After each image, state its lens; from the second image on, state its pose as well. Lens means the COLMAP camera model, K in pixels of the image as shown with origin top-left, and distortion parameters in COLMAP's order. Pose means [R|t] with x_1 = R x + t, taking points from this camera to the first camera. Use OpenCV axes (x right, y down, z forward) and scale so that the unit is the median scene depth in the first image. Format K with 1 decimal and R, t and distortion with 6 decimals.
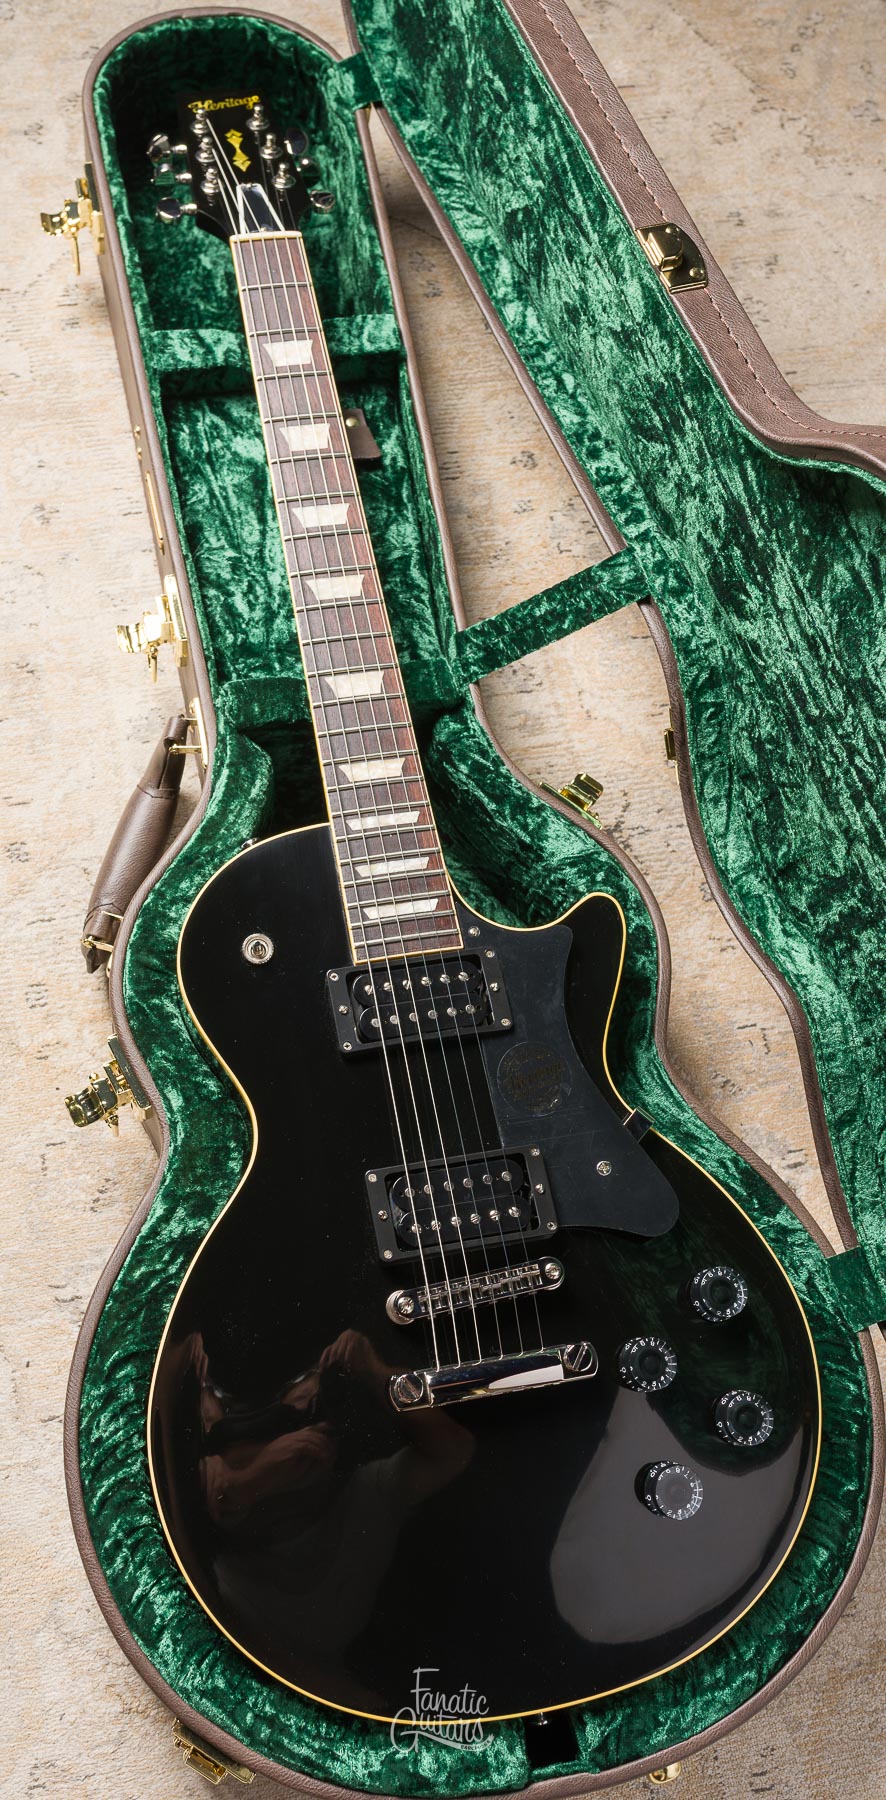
lens RADIAL K [[1808.3, 0, 376.3], [0, 1808.3, 875.2], [0, 0, 1]] dist [0.009408, 0.000000]
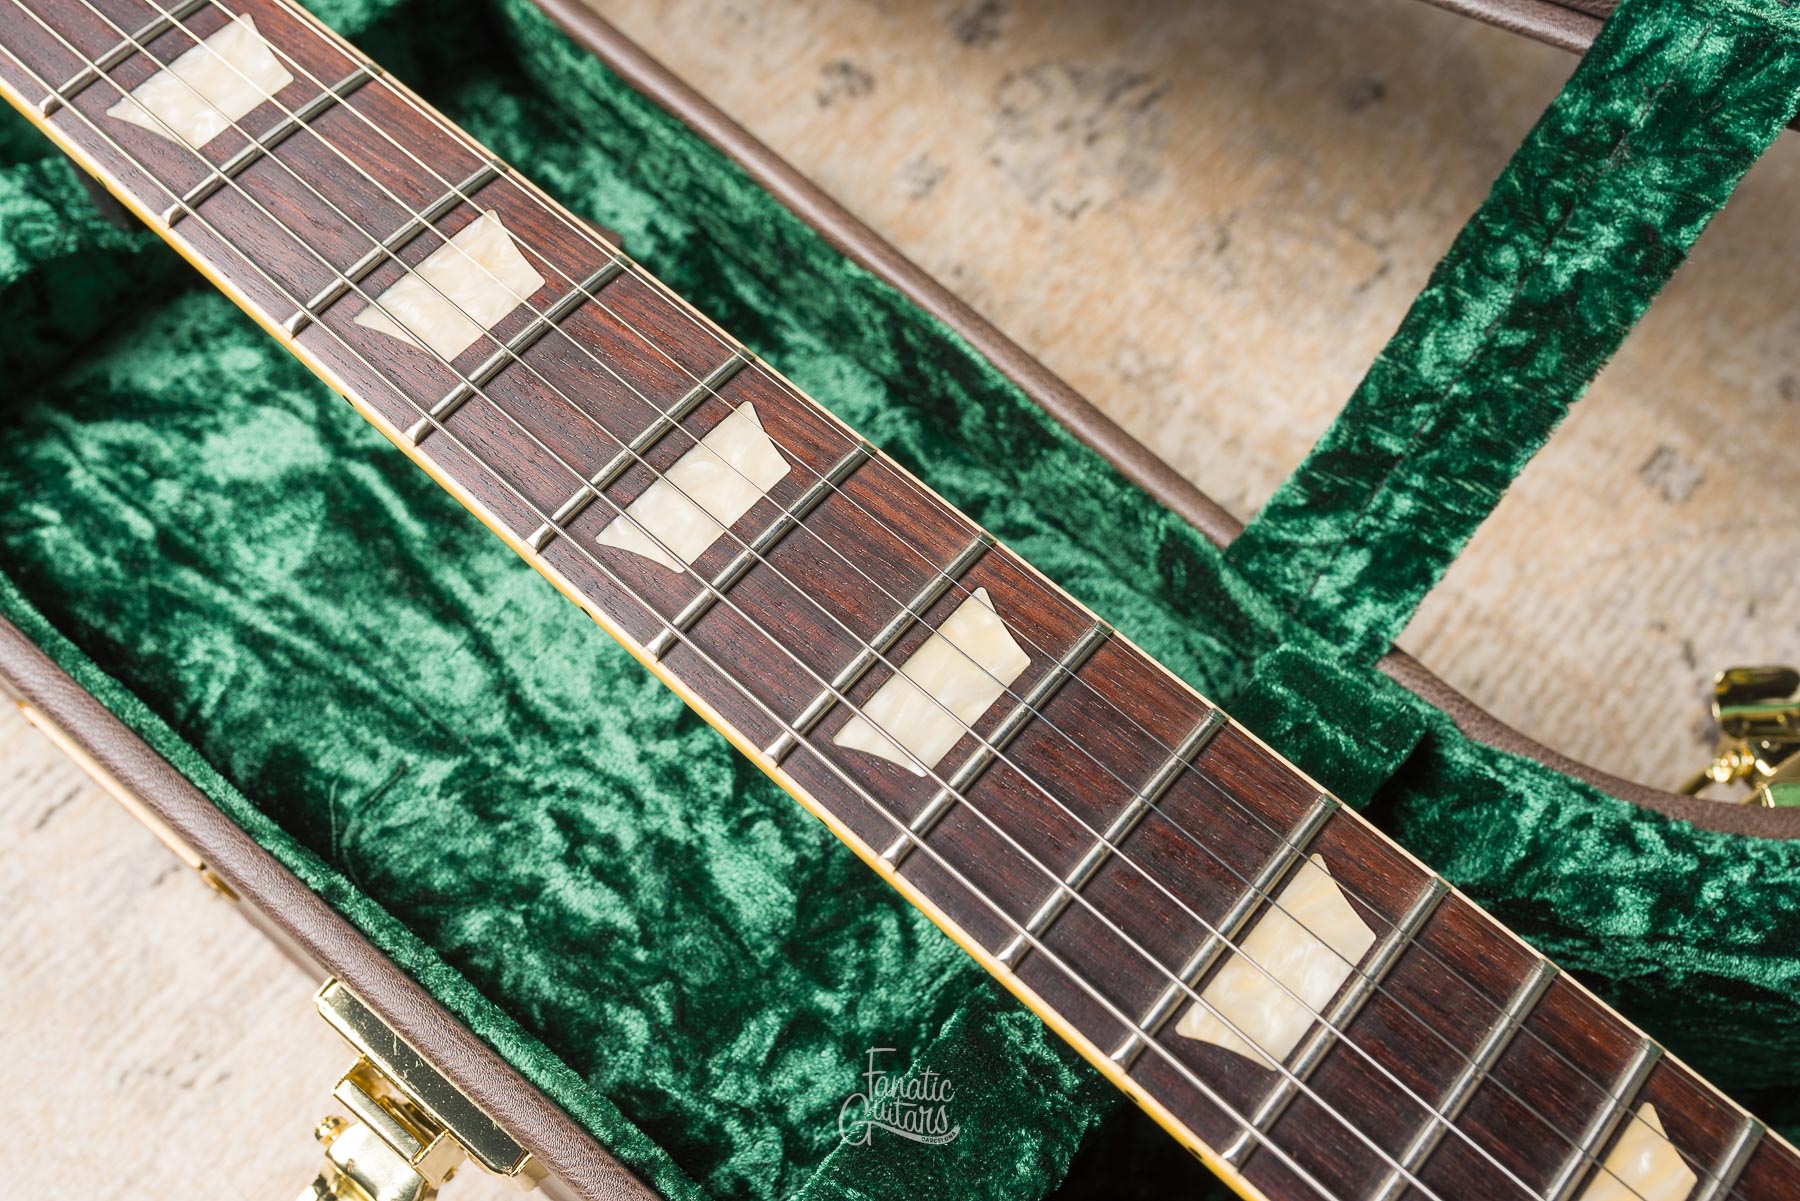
lens RADIAL K [[1826.0, 0, 898.0], [0, 1826.0, 595.7], [0, 0, 1]] dist [0.003127, 0.000000]
pose [[0.782107, -0.583215, 0.219475, -0.073363], [0.585231, 0.808433, 0.062774, -0.182672], [-0.214042, 0.079347, 0.973597, 0.717626]]
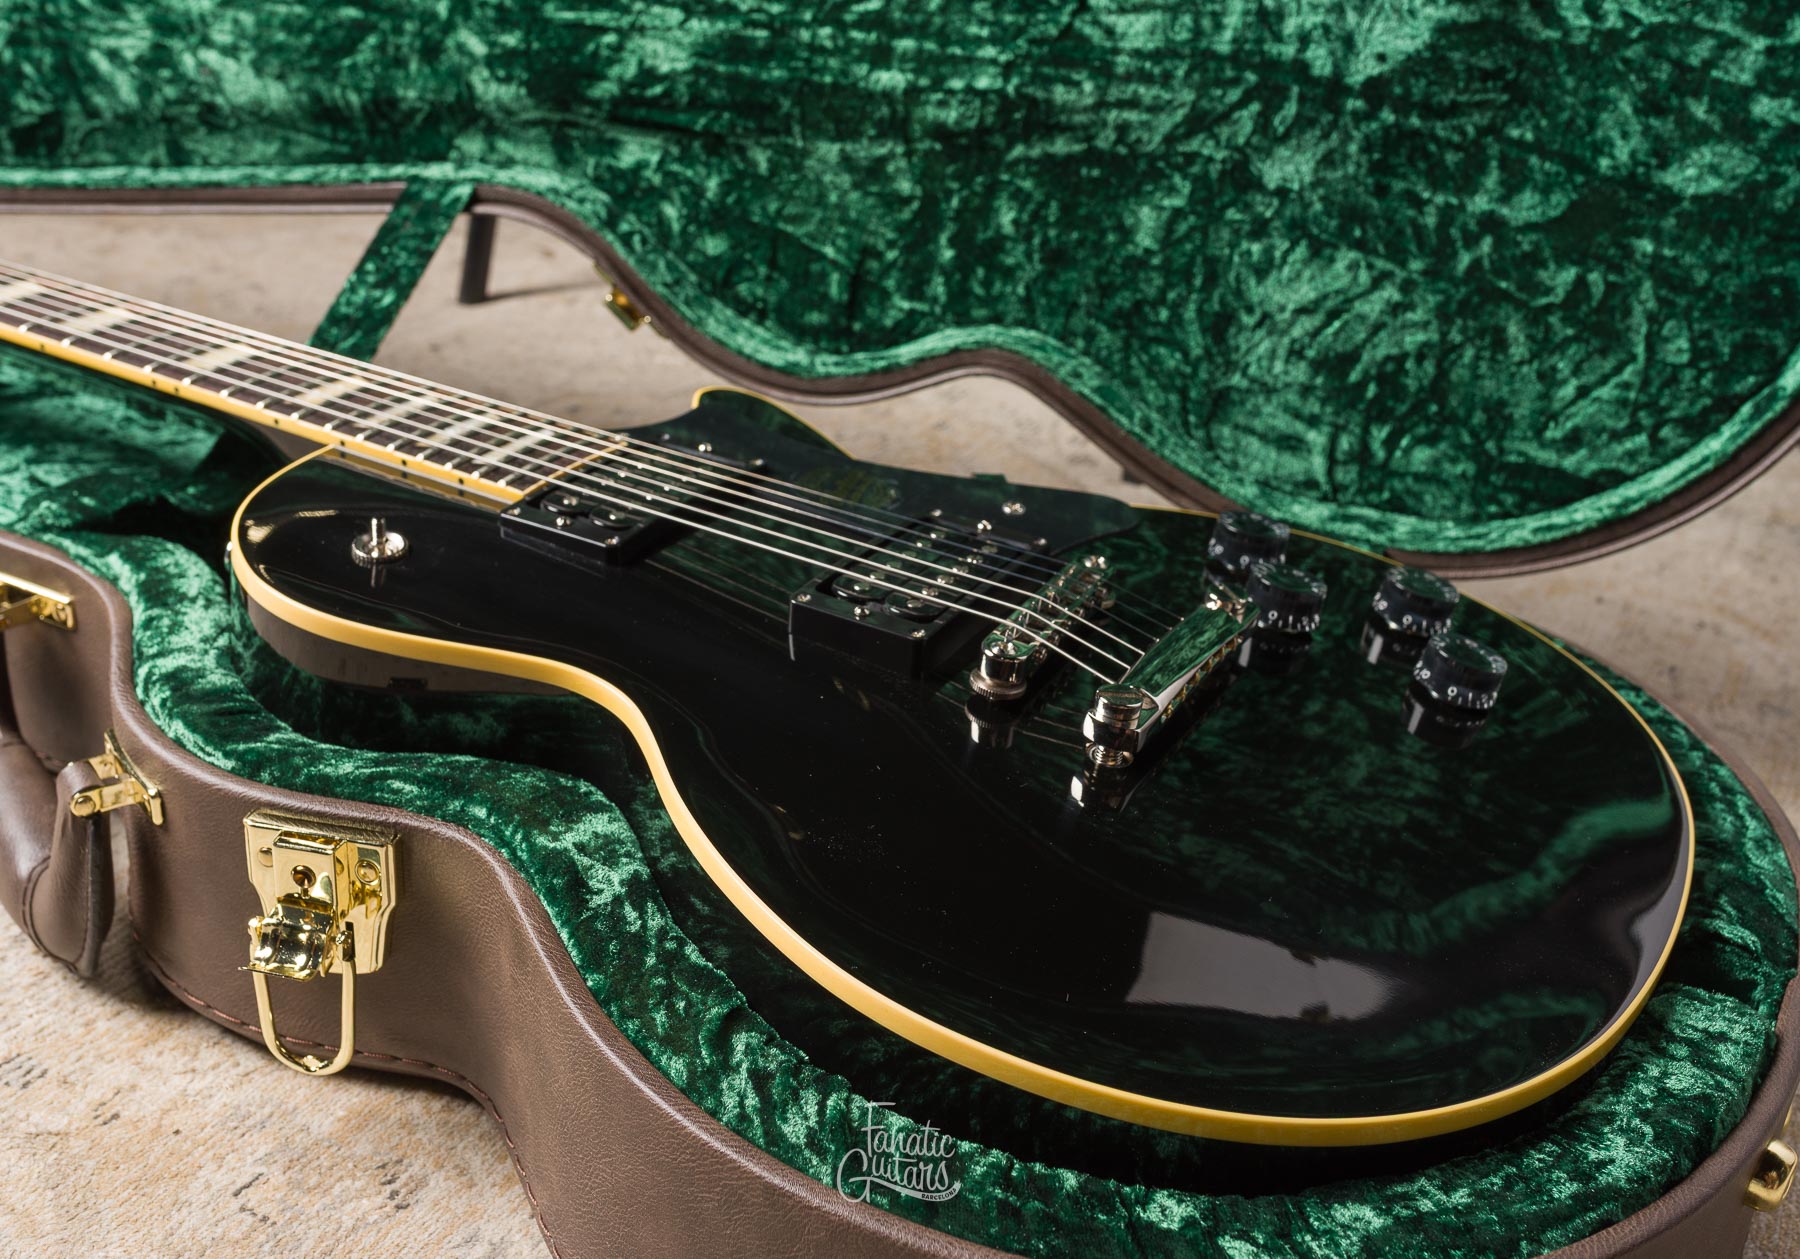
lens RADIAL K [[2076.8, 0, 917.7], [0, 2076.8, 606.9], [0, 0, 1]] dist [0.002372, 0.000000]
pose [[0.629761, -0.381440, 0.676686, -0.373205], [0.714348, 0.626579, -0.311617, 0.345431], [-0.305134, 0.679634, 0.667076, 0.452921]]
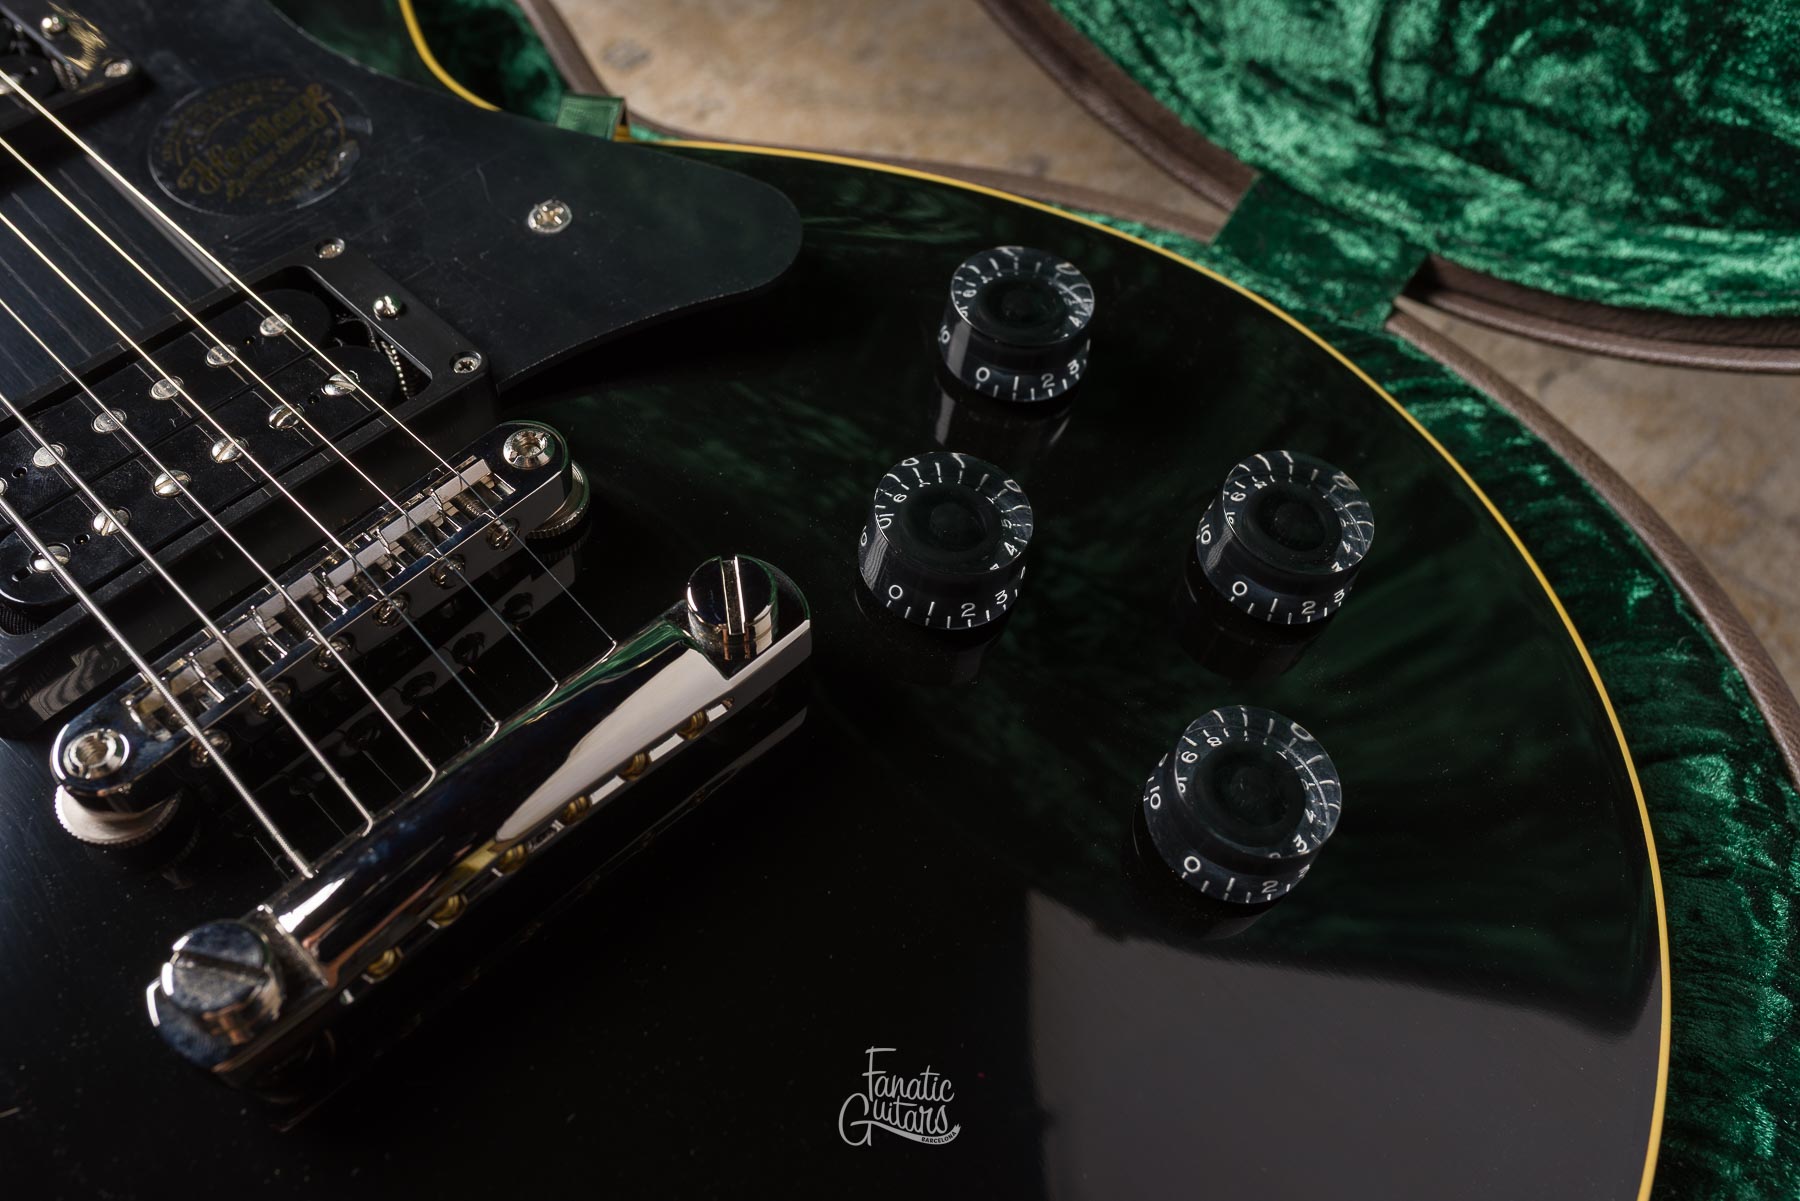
lens RADIAL K [[1826.0, 0, 905.8], [0, 1826.0, 597.1], [0, 0, 1]] dist [0.003127, 0.000000]
pose [[0.824745, -0.506345, 0.251815, 0.049600], [0.551447, 0.818779, -0.159713, 0.272290], [-0.125311, 0.270584, 0.954506, 0.587476]]
